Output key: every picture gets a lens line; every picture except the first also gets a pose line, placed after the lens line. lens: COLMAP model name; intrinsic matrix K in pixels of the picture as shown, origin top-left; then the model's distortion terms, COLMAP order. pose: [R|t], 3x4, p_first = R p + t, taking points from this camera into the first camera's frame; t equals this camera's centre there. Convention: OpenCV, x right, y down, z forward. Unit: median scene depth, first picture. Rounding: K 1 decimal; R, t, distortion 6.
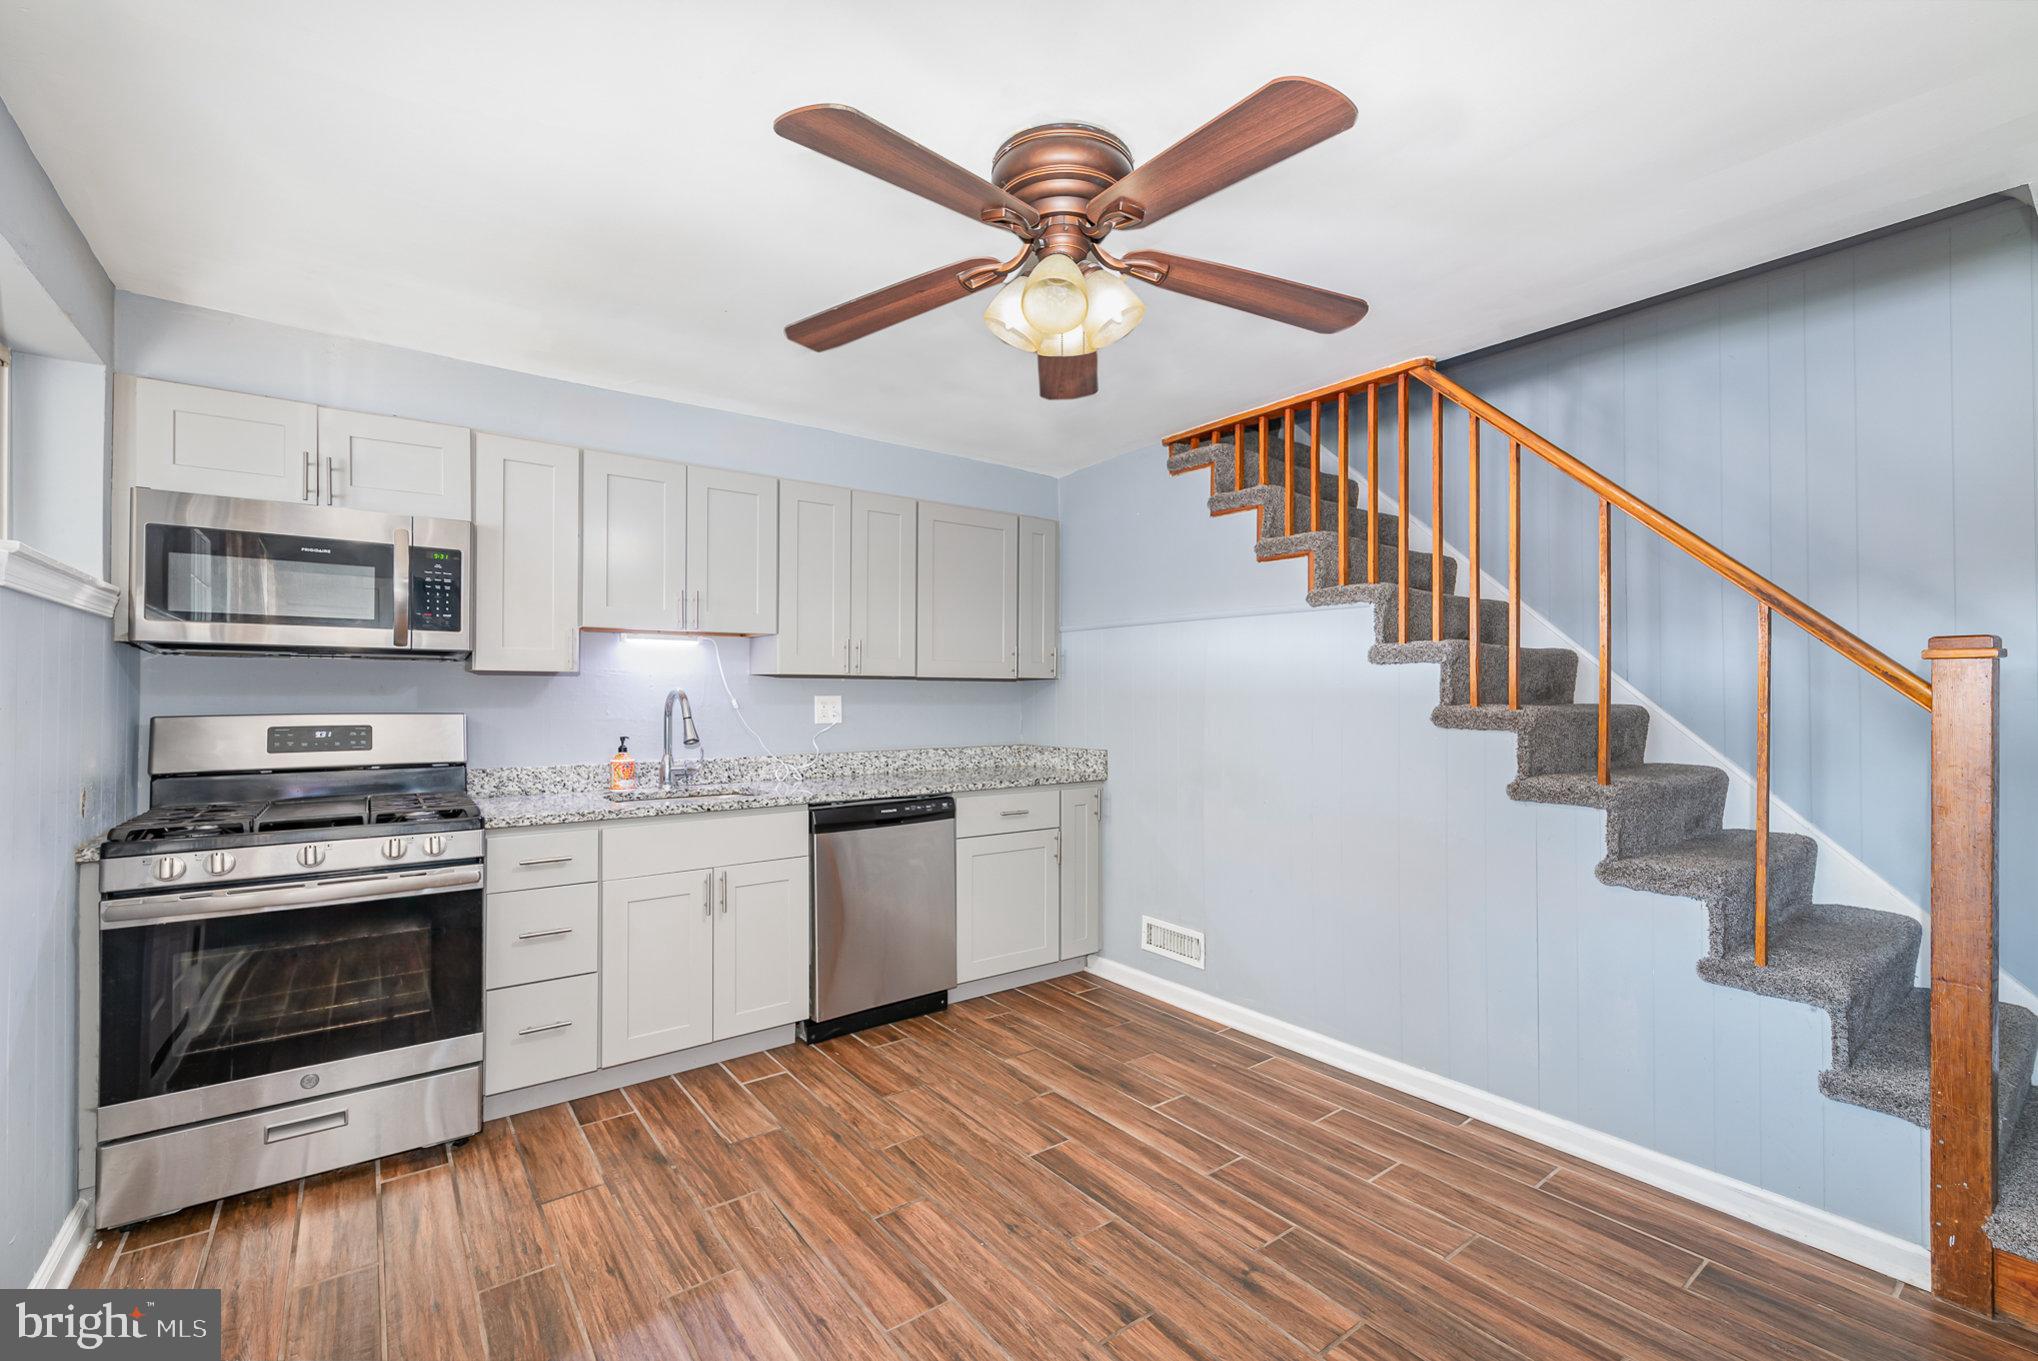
lens RADIAL K [[871.4, 0, 1021.3], [0, 871.4, 691.9], [0, 0, 1]] dist [0.000468, 0.000015]
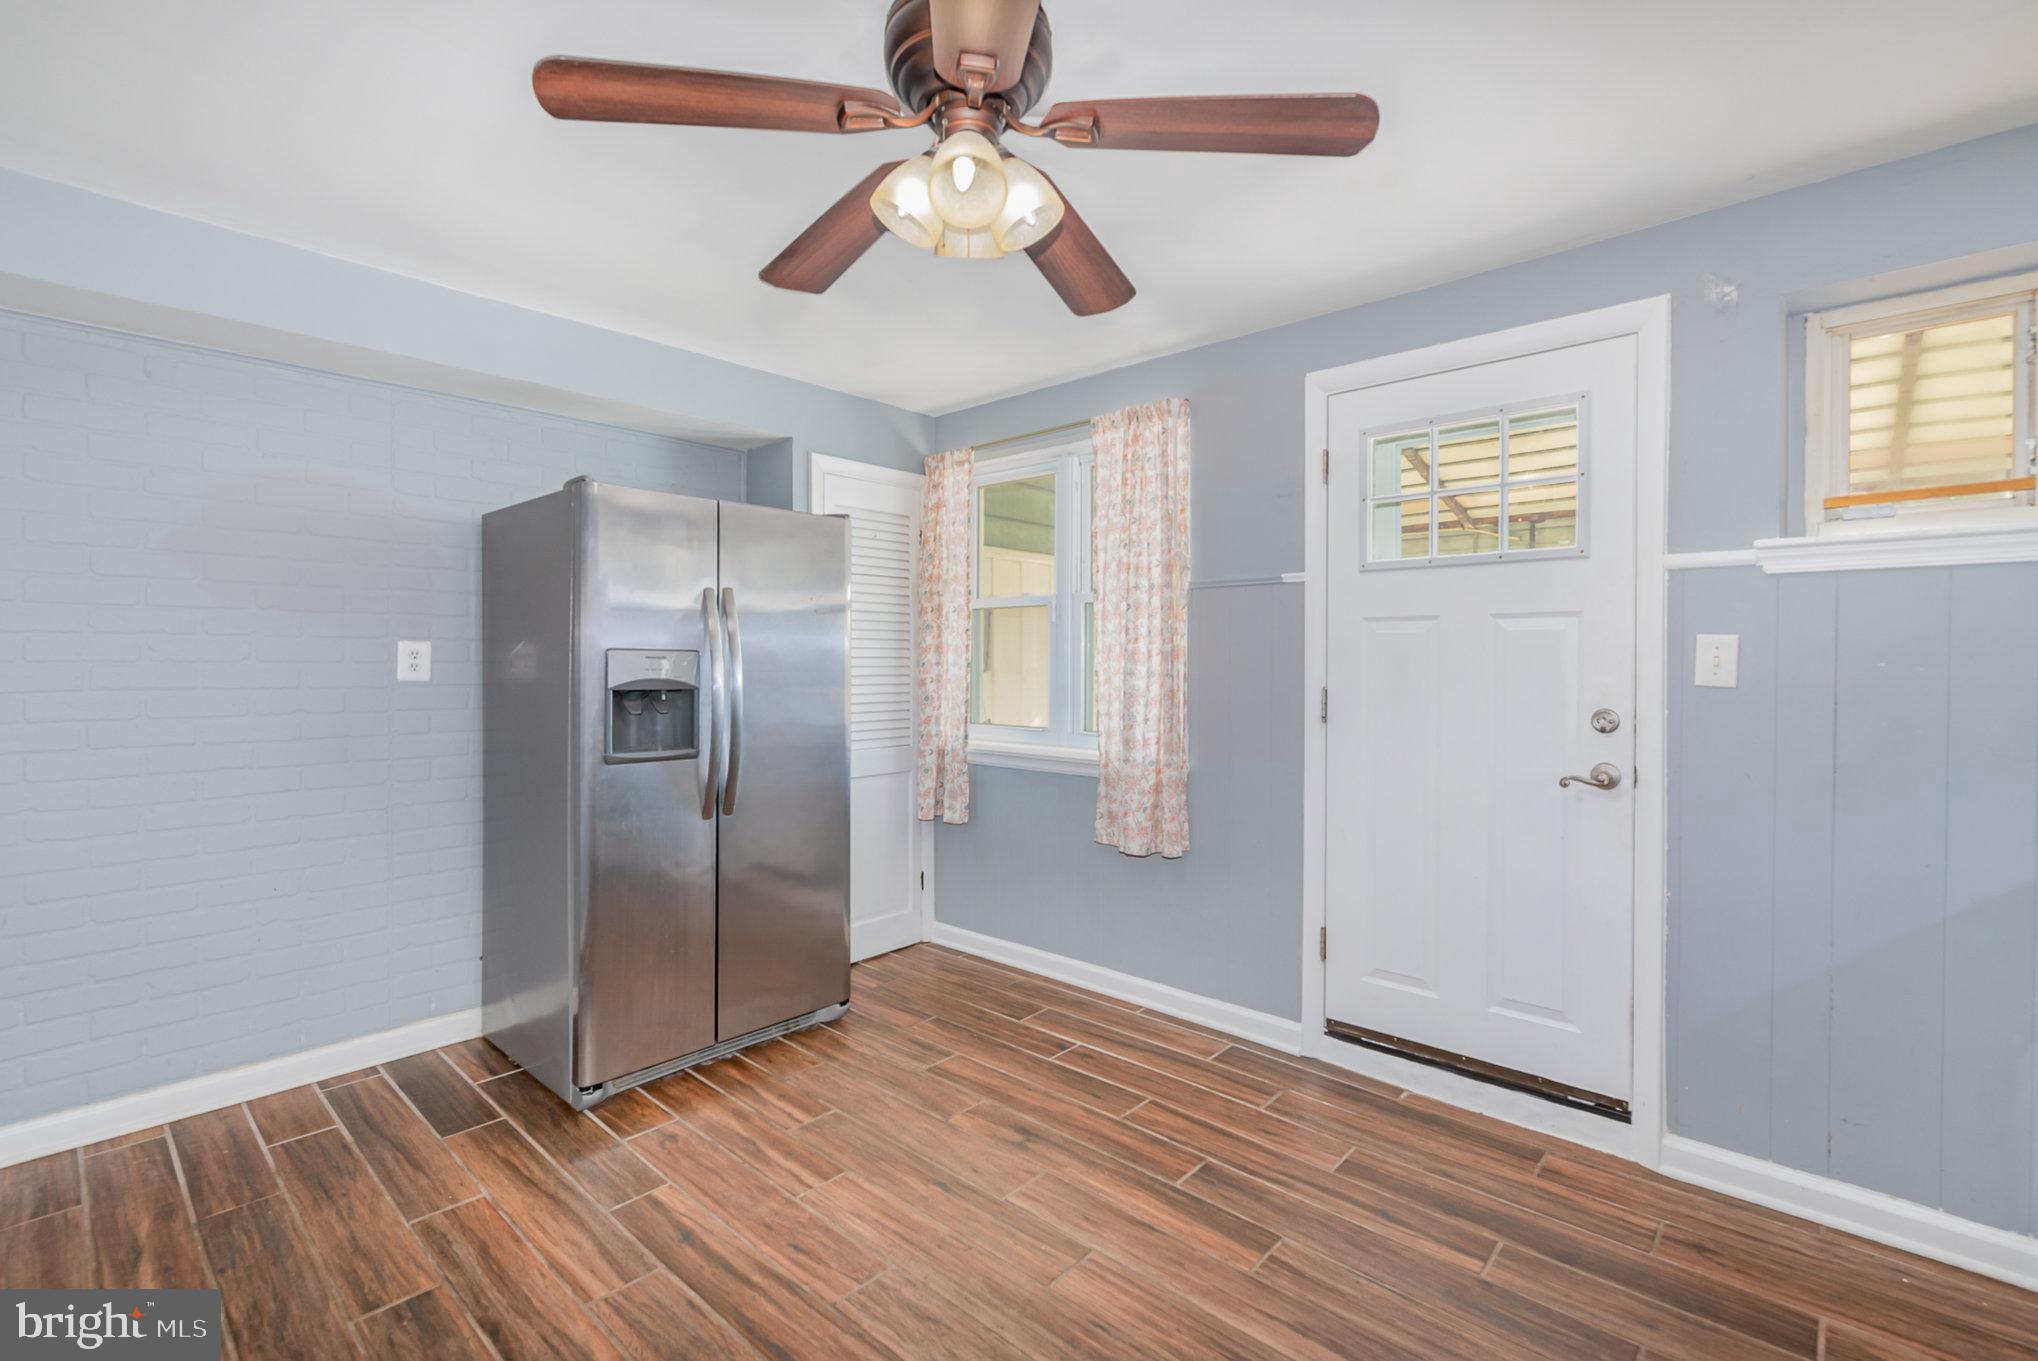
lens RADIAL K [[905.2, 0, 1023.4], [0, 905.2, 667.8], [0, 0, 1]] dist [0.000548, 0.000196]
pose [[-0.983092, -0.001936, -0.183102, 0.103666], [-0.002817, 0.999986, 0.004555, 0.009603], [0.183091, 0.004994, -0.983083, 1.241648]]
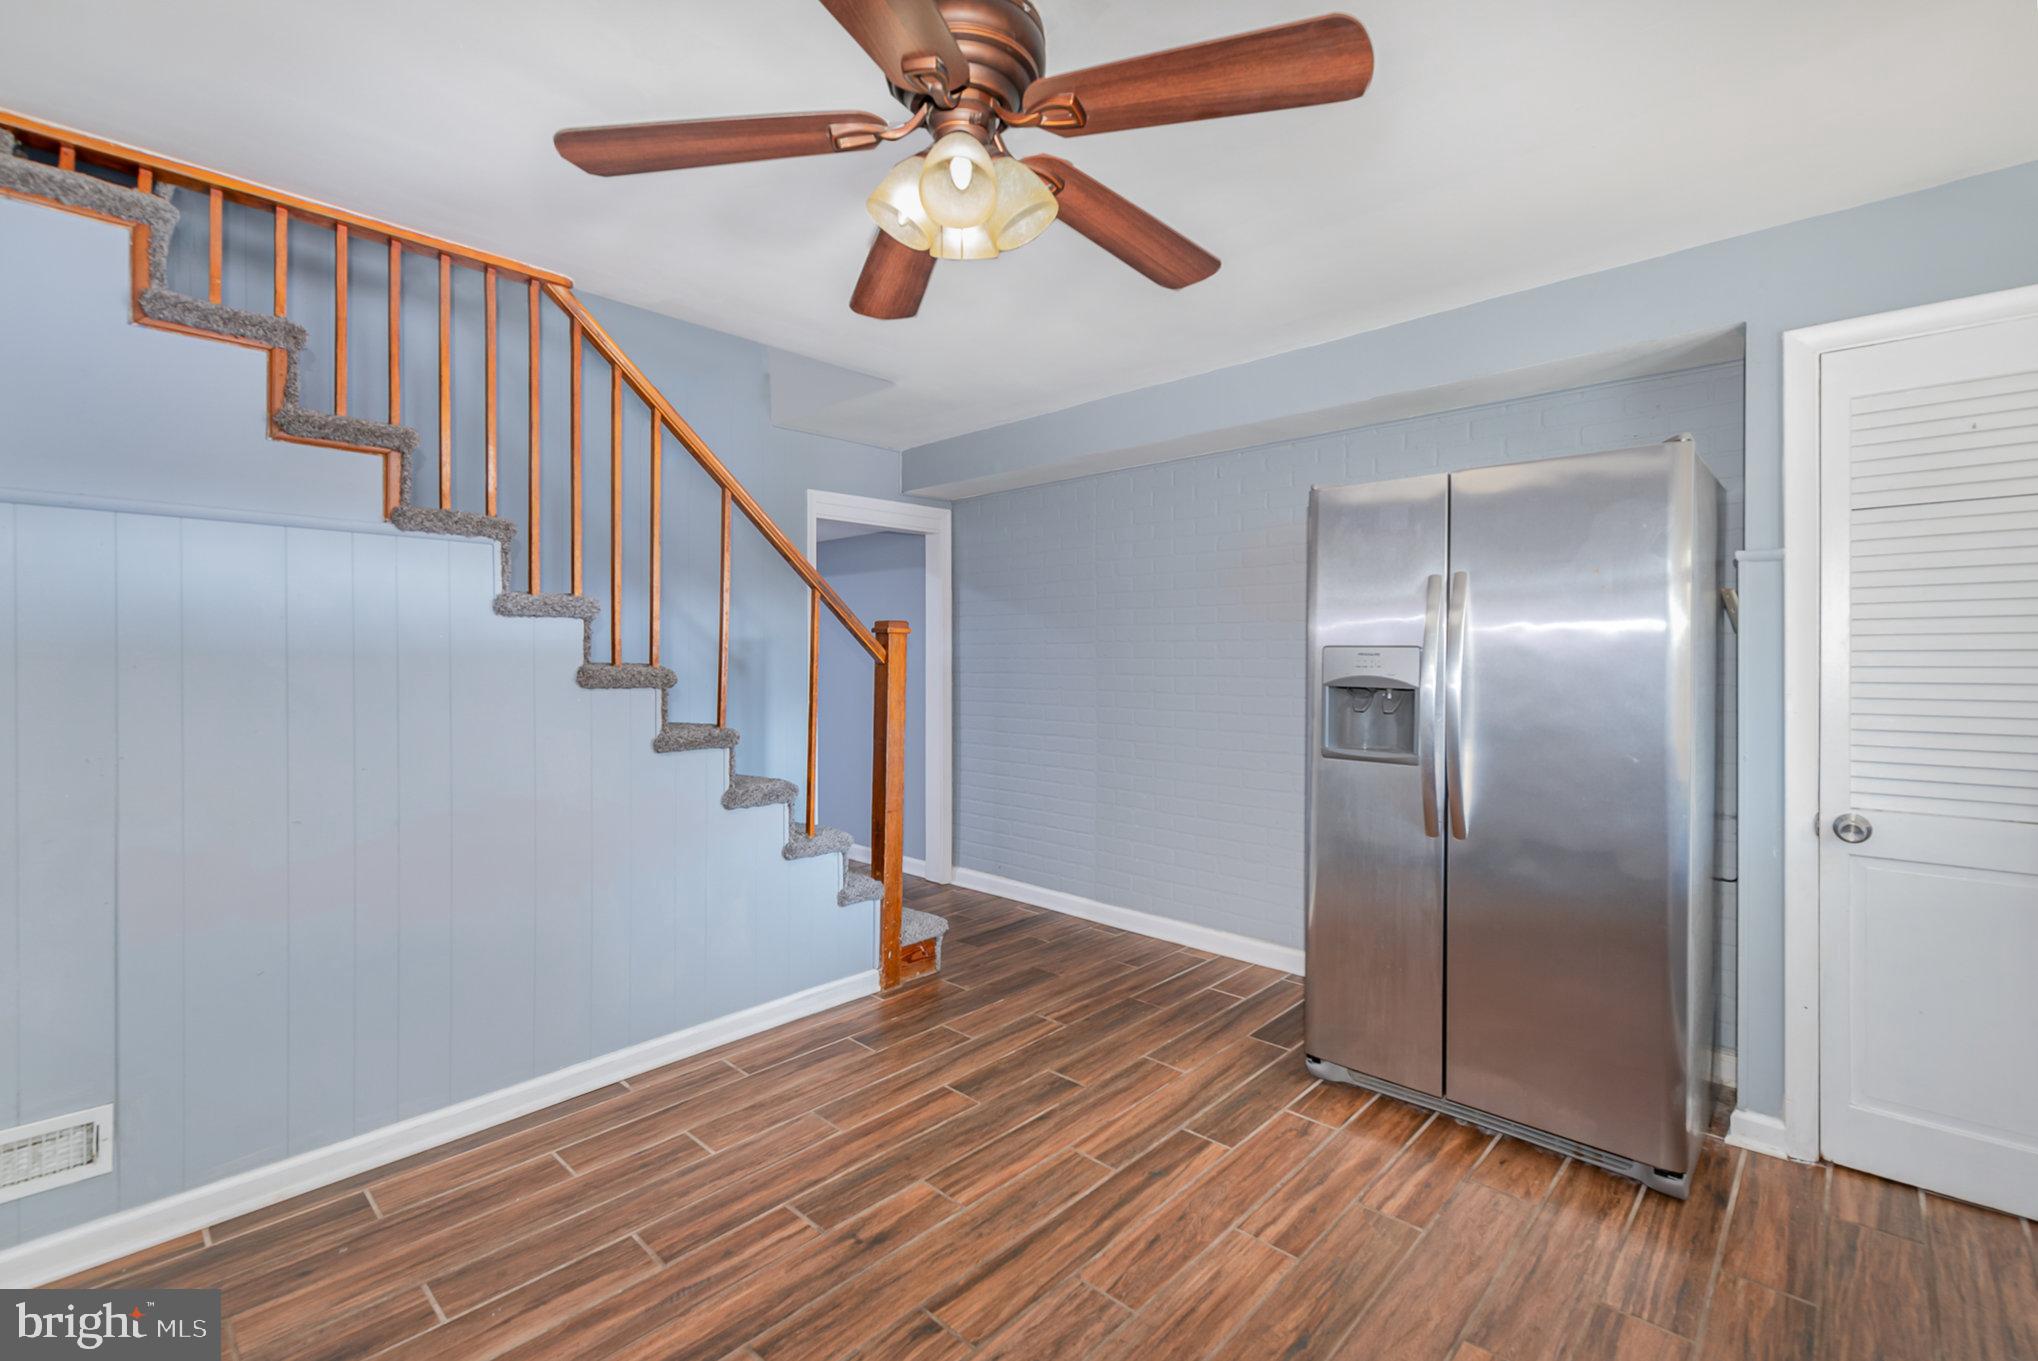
lens RADIAL K [[886.0, 0, 1023.8], [0, 886.0, 661.2], [0, 0, 1]] dist [0.000708, 0.000134]
pose [[-0.168287, -0.005980, 0.985720, -0.545753], [-0.000766, 0.999982, 0.005936, 0.005760], [-0.985738, 0.000244, -0.168288, 0.714465]]
